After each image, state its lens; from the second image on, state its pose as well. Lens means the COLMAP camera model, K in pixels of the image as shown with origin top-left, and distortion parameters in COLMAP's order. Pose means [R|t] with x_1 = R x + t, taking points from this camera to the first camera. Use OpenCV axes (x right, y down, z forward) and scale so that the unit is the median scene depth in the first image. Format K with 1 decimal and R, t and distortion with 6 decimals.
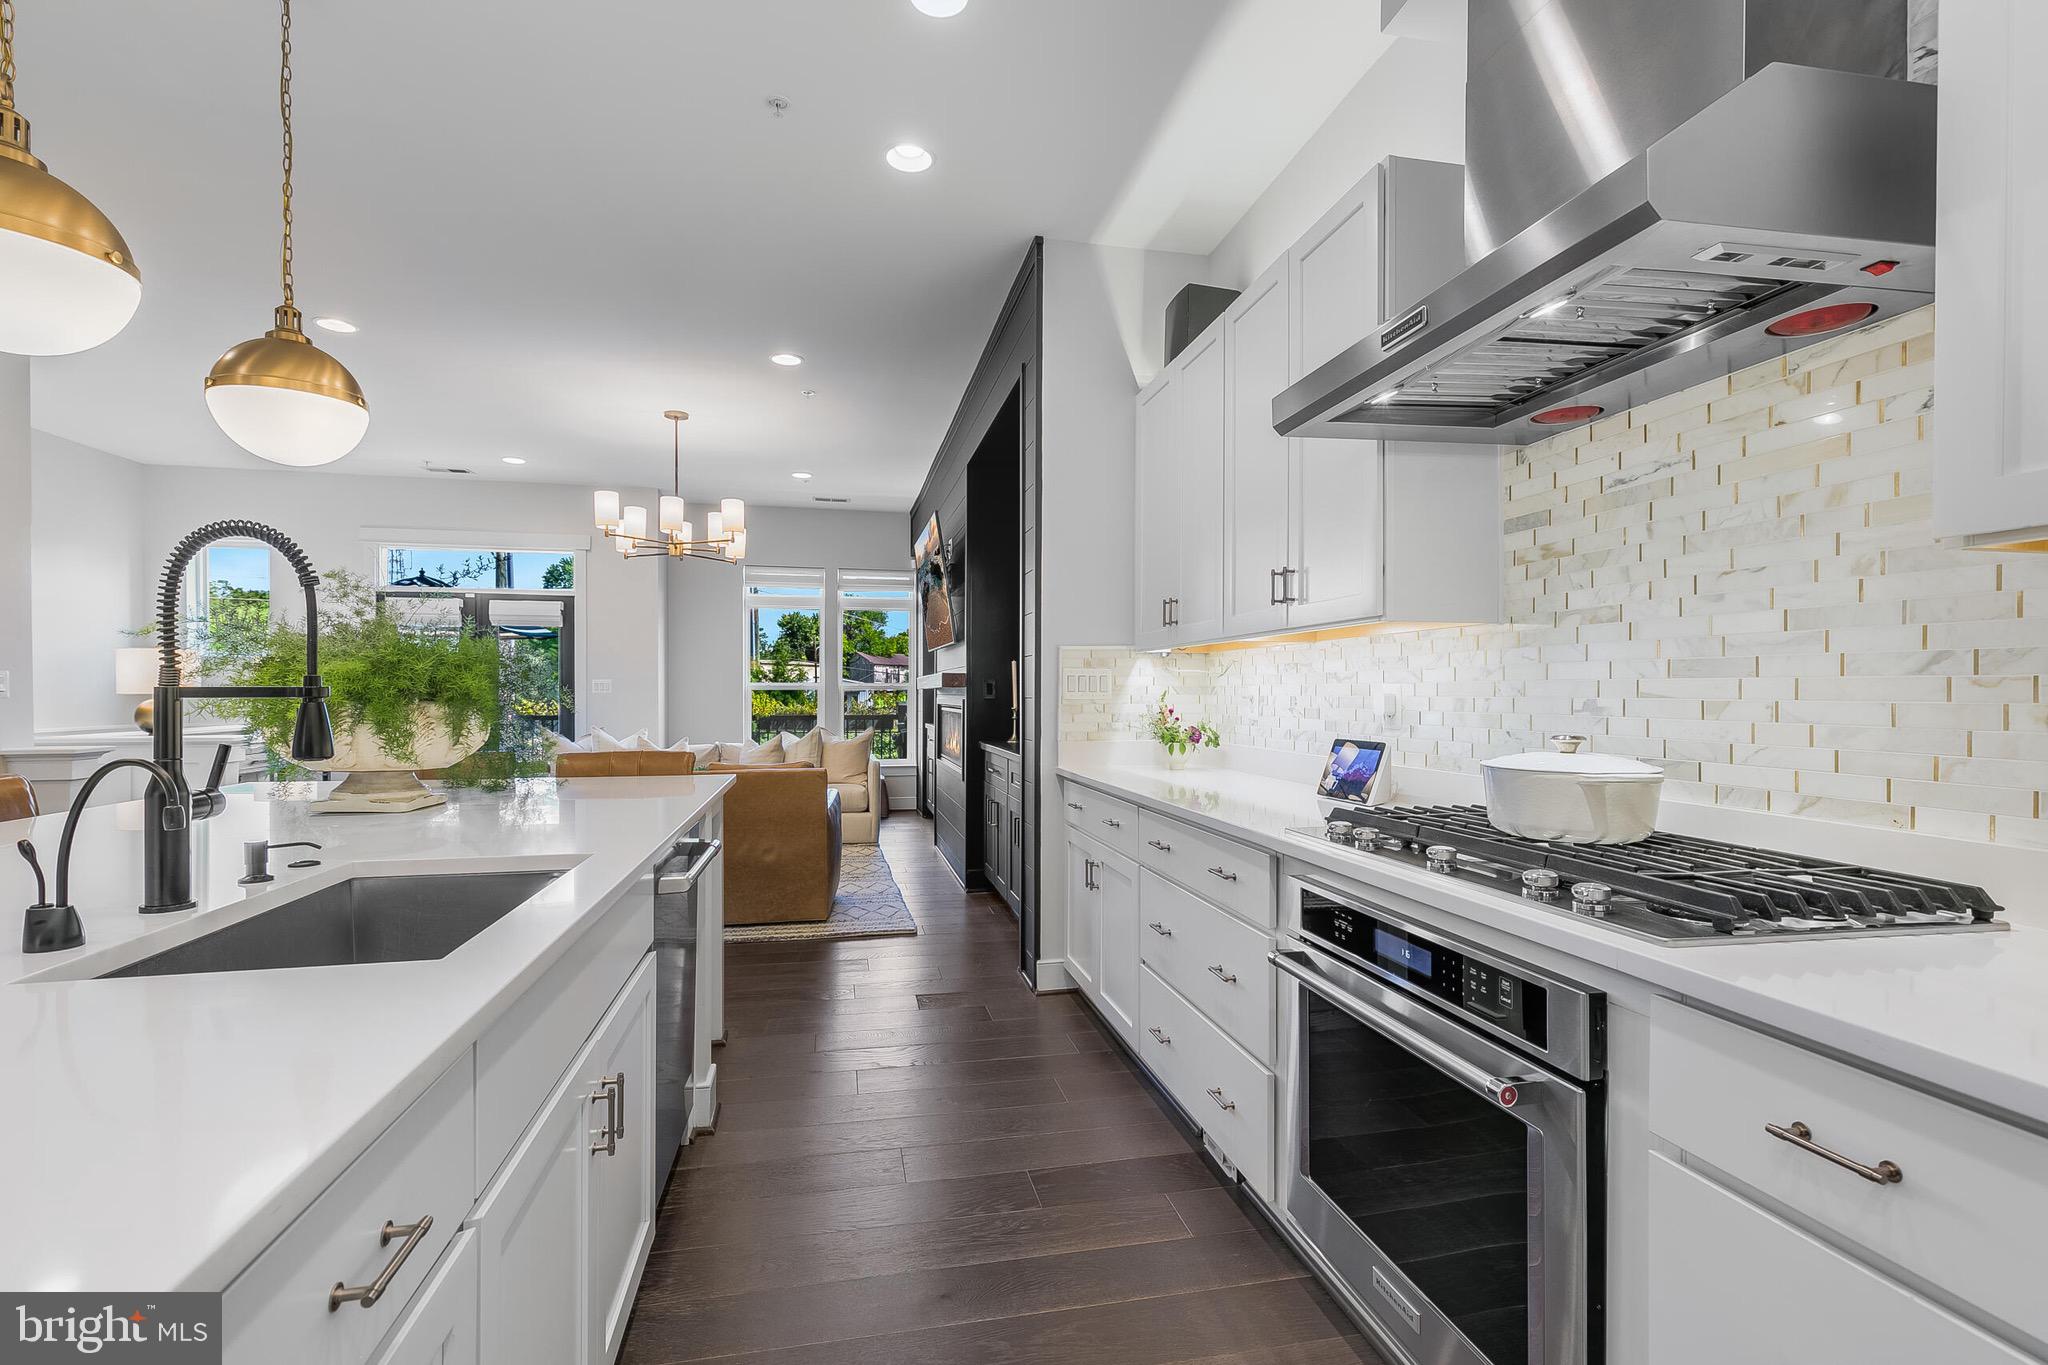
lens RADIAL K [[918.6, 0, 1017.9], [0, 918.6, 696.9], [0, 0, 1]] dist [0.005715, -0.001329]
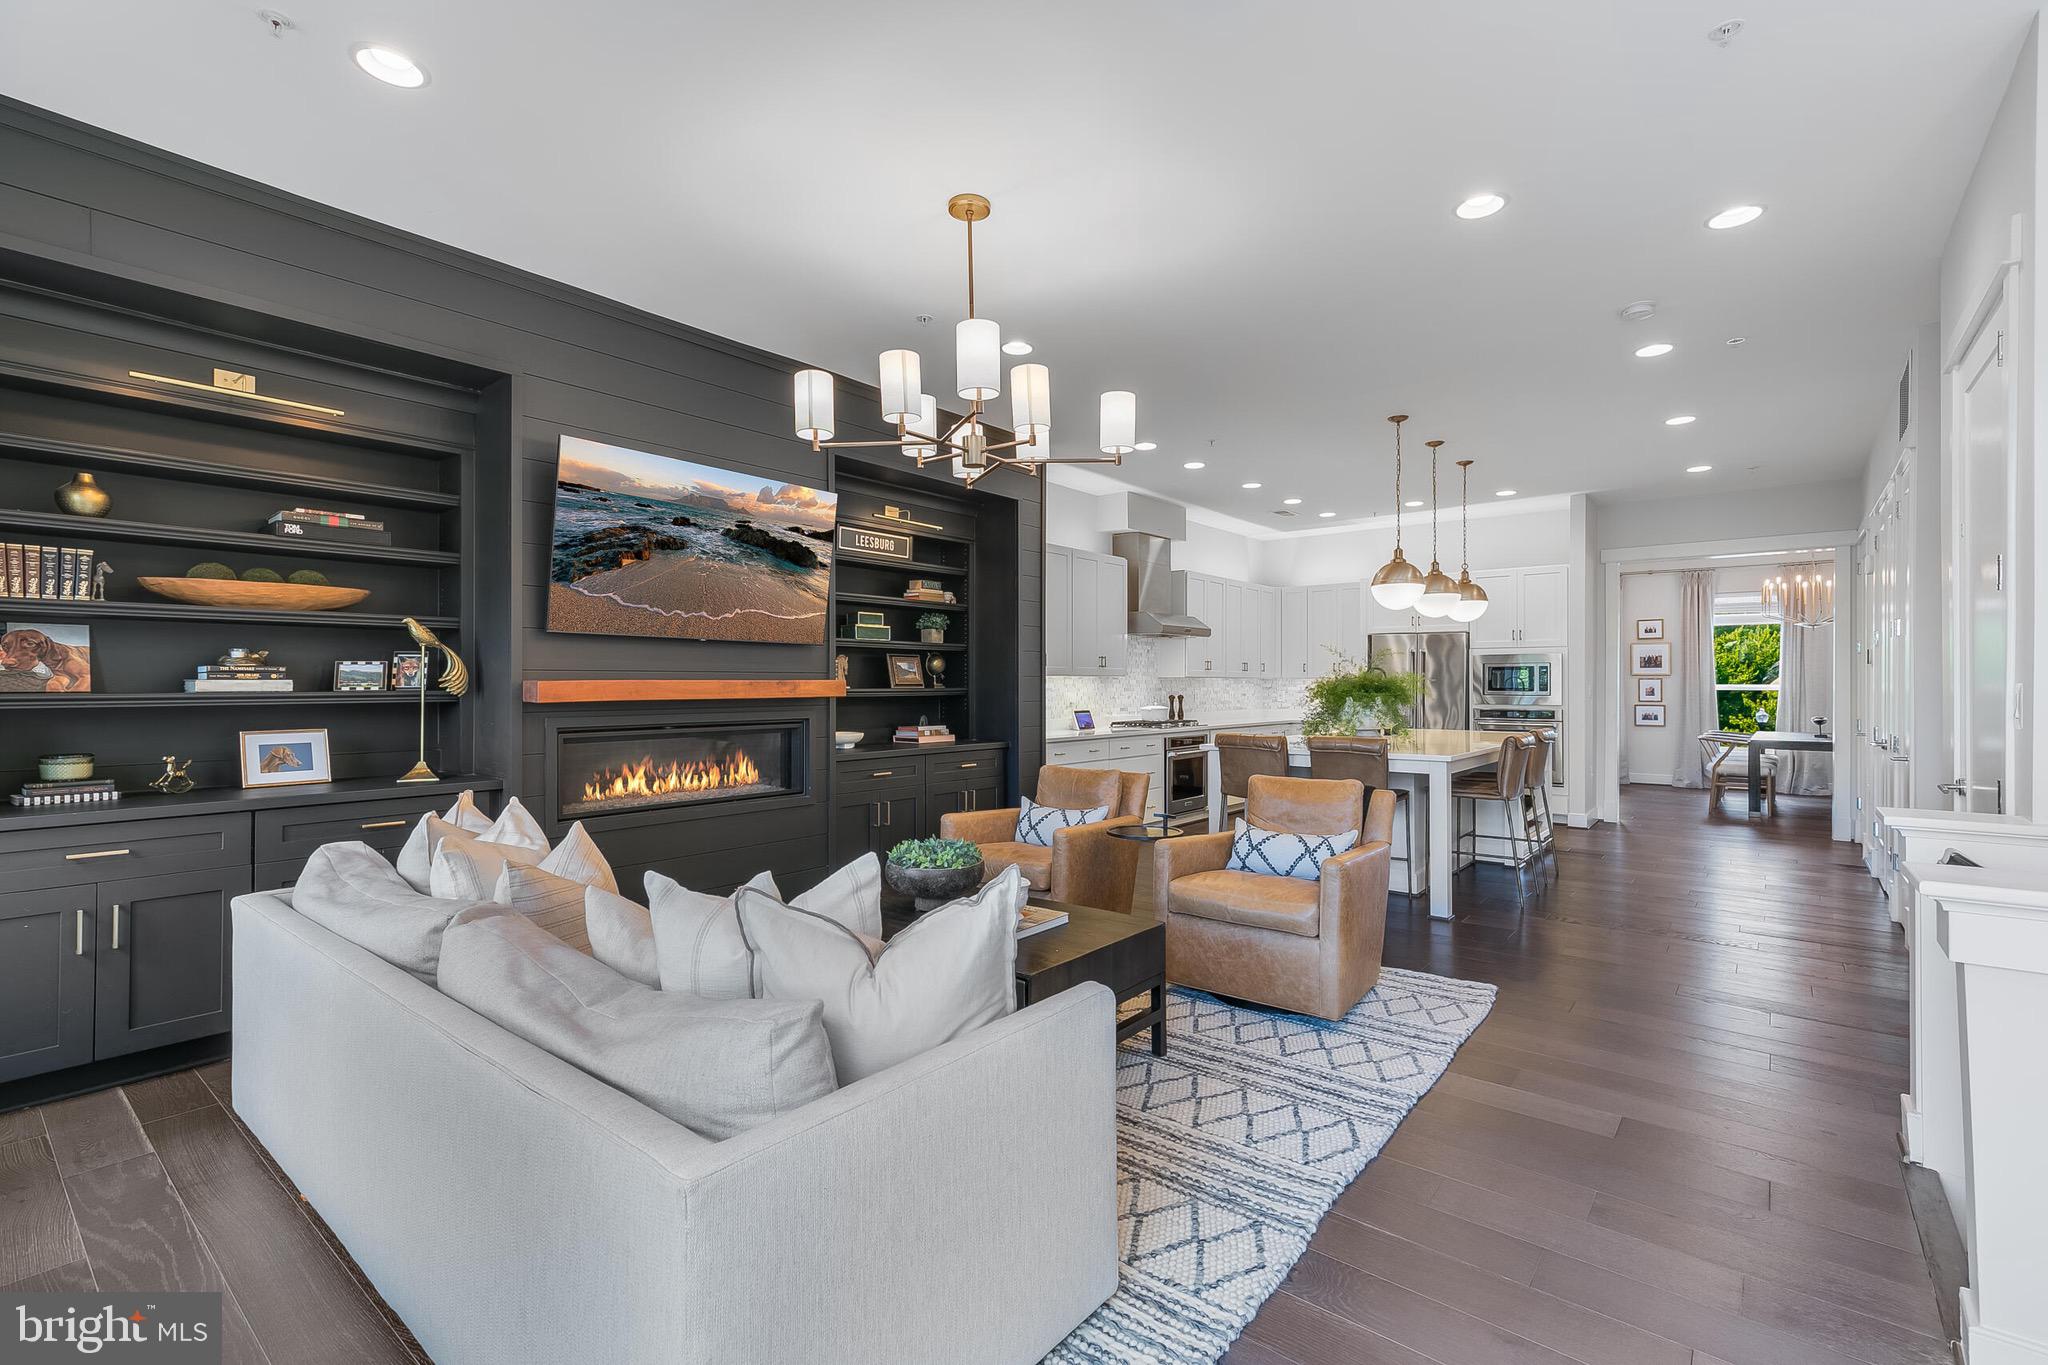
lens RADIAL K [[918.6, 0, 1019.5], [0, 918.6, 679.5], [0, 0, 1]] dist [0.005715, -0.001329]
pose [[-0.630944, 0.002948, 0.775823, -2.144307], [0.004221, 0.999991, -0.000367, -0.066473], [-0.775817, 0.003043, -0.630950, 3.498992]]
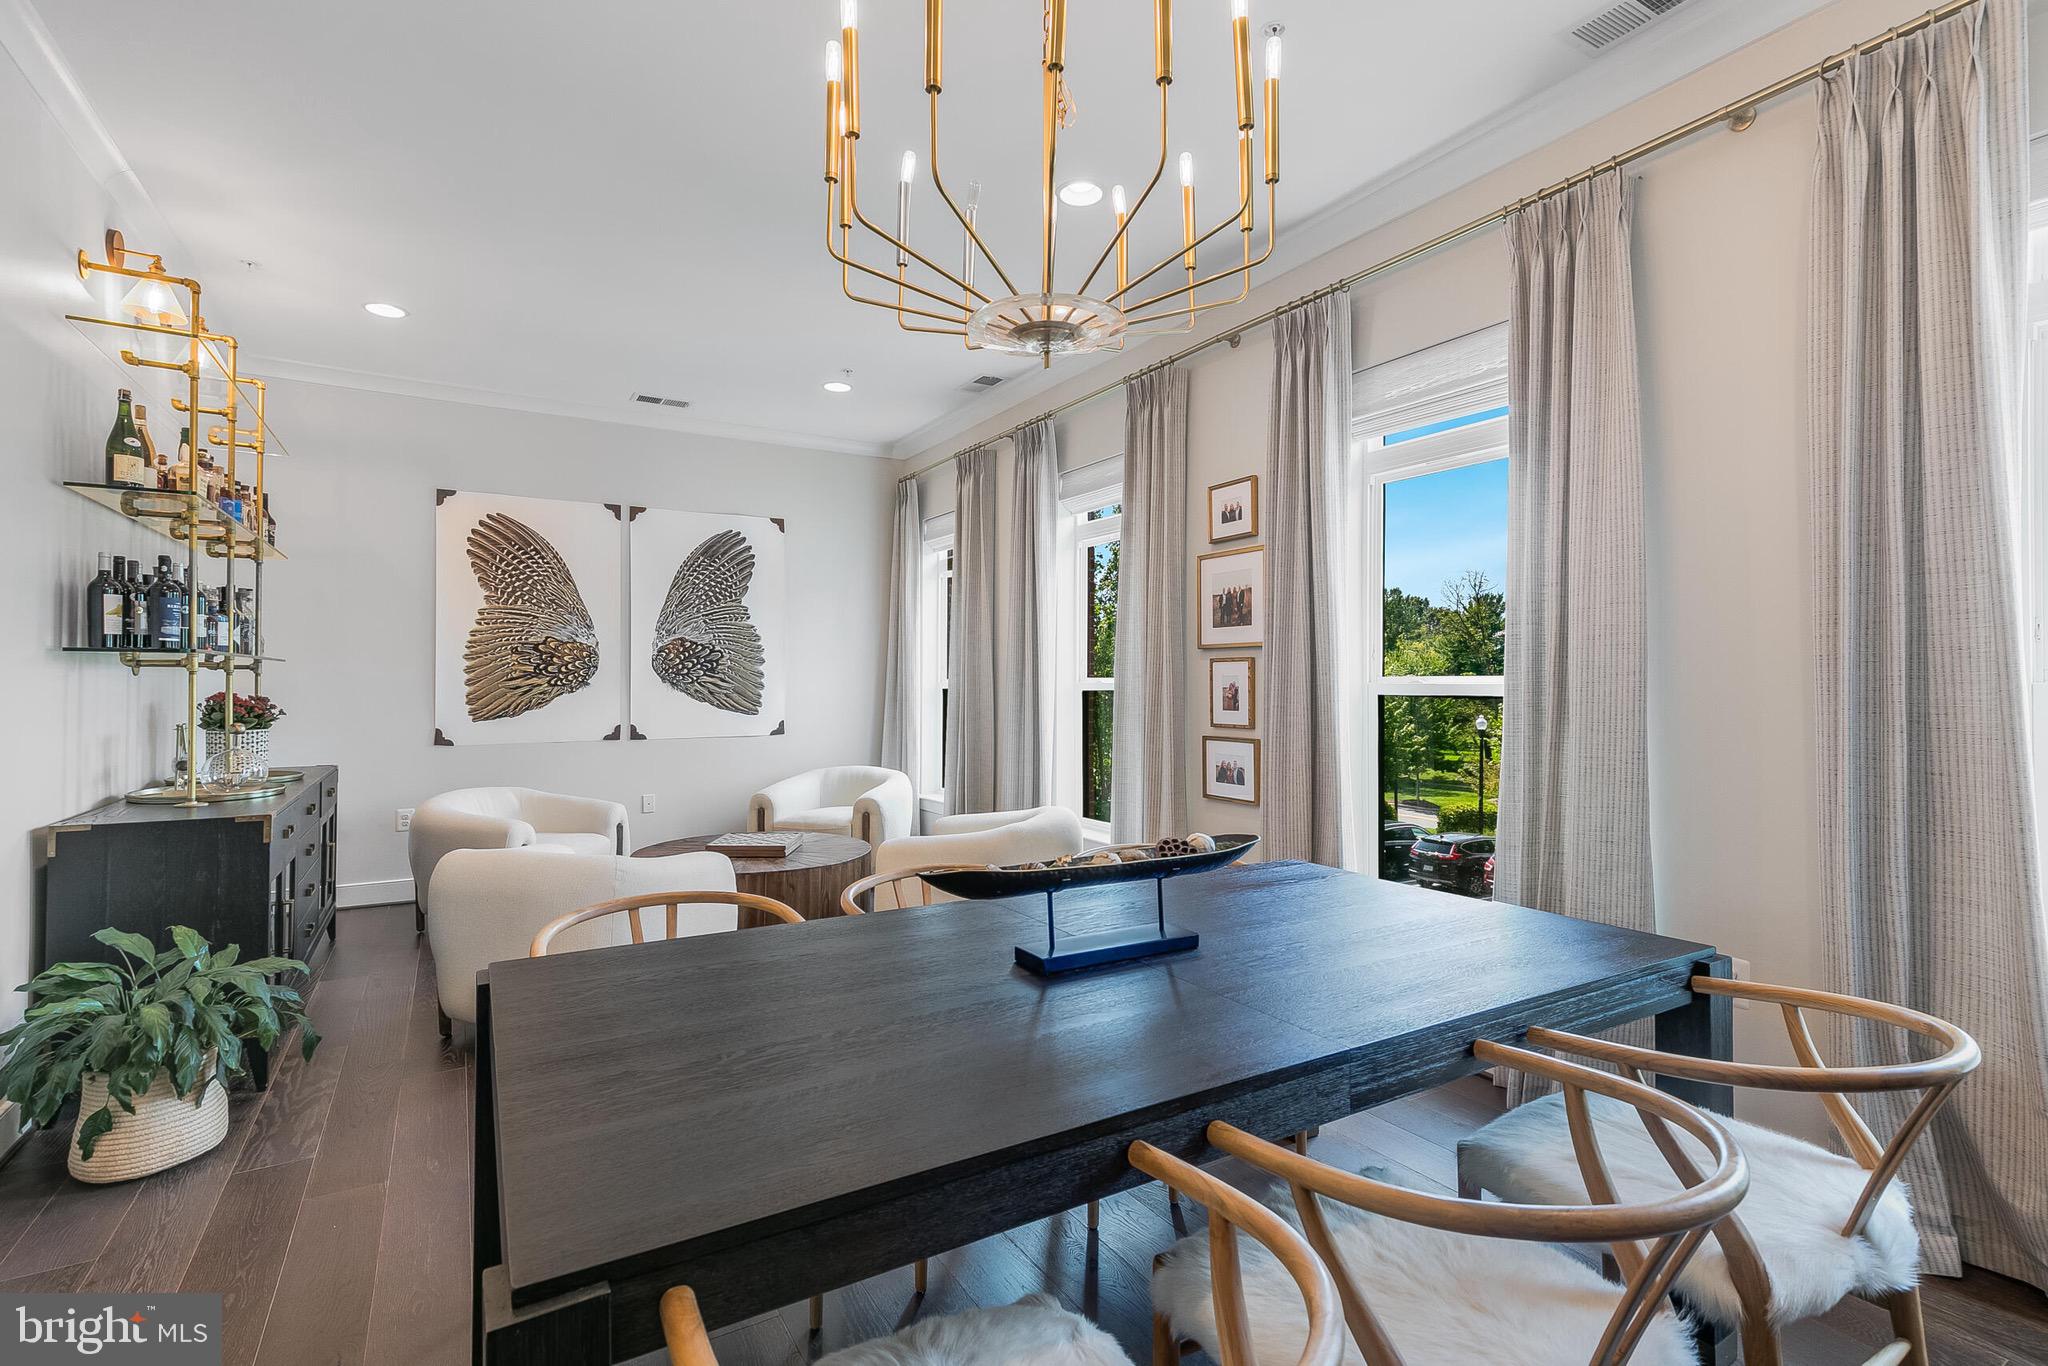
lens RADIAL K [[918.6, 0, 1014.2], [0, 918.6, 671.6], [0, 0, 1]] dist [0.005715, -0.001329]
pose [[-0.335655, 0.007859, 0.941952, -1.852611], [0.005108, 0.999966, -0.006523, -0.024234], [-0.941971, 0.002622, -0.335684, -1.650140]]
